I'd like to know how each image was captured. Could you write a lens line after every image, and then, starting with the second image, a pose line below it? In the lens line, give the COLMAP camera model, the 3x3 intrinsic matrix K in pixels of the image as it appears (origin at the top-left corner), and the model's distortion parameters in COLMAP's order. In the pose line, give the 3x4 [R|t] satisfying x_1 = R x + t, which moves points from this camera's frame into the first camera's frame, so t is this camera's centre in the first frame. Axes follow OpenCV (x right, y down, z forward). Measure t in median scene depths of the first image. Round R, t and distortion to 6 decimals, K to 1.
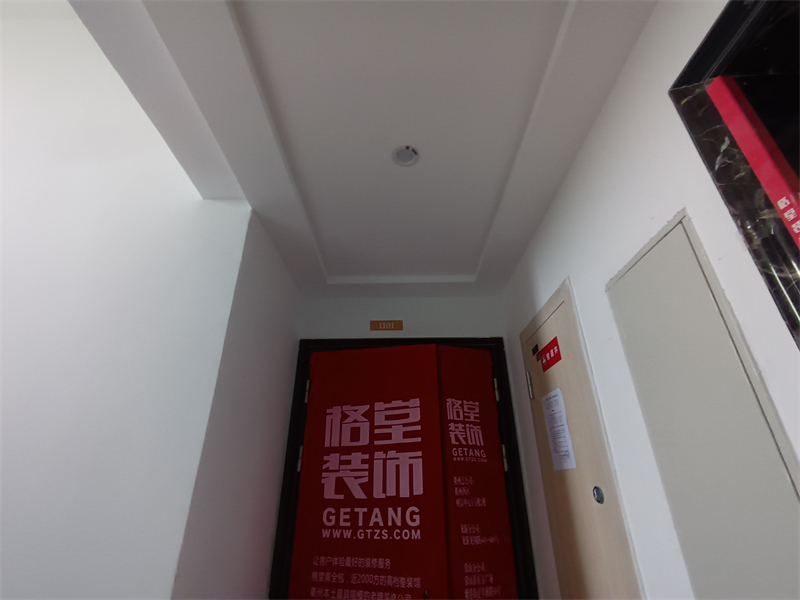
lens RADIAL K [[366.1, 0, 398.2], [0, 366.1, 303.6], [0, 0, 1]] dist [-0.002235, -0.000345]
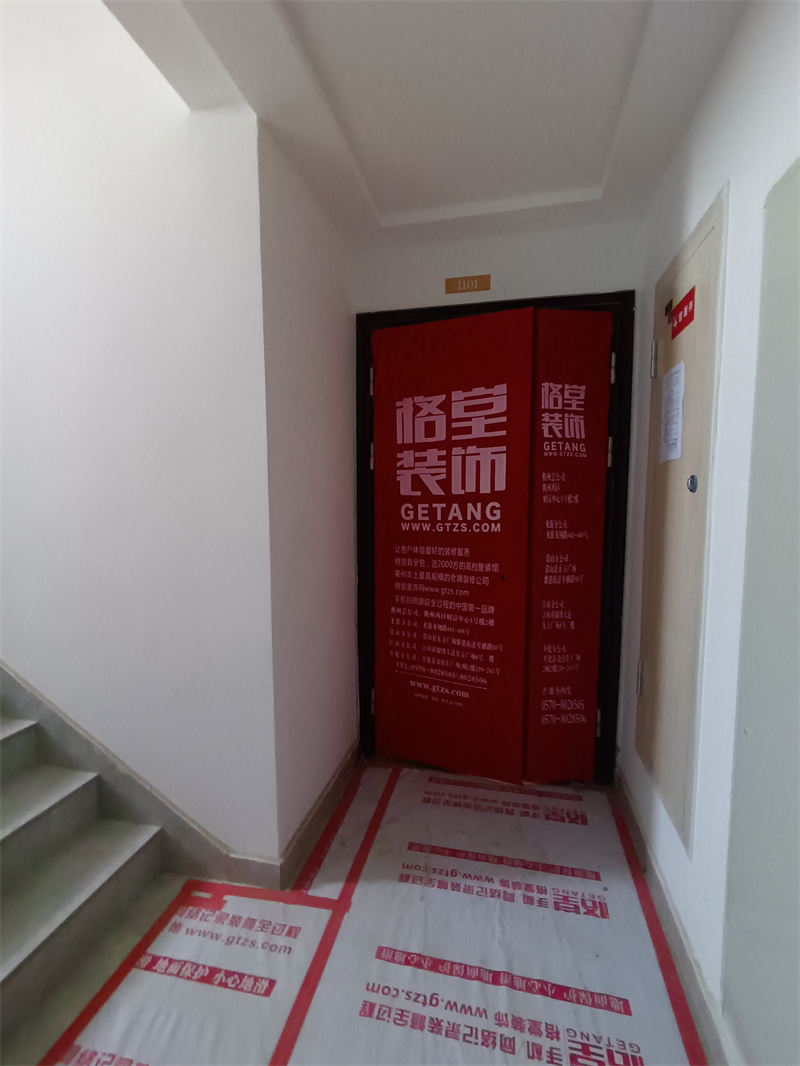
lens RADIAL K [[489.8, 0, 405.1], [0, 489.8, 536.8], [0, 0, 1]] dist [0.000325, -0.001608]
pose [[0.979203, 0.020575, -0.201838, 0.067816], [0.086396, 0.857844, 0.506596, -0.017694], [0.183569, -0.513498, 0.838226, -0.120013]]
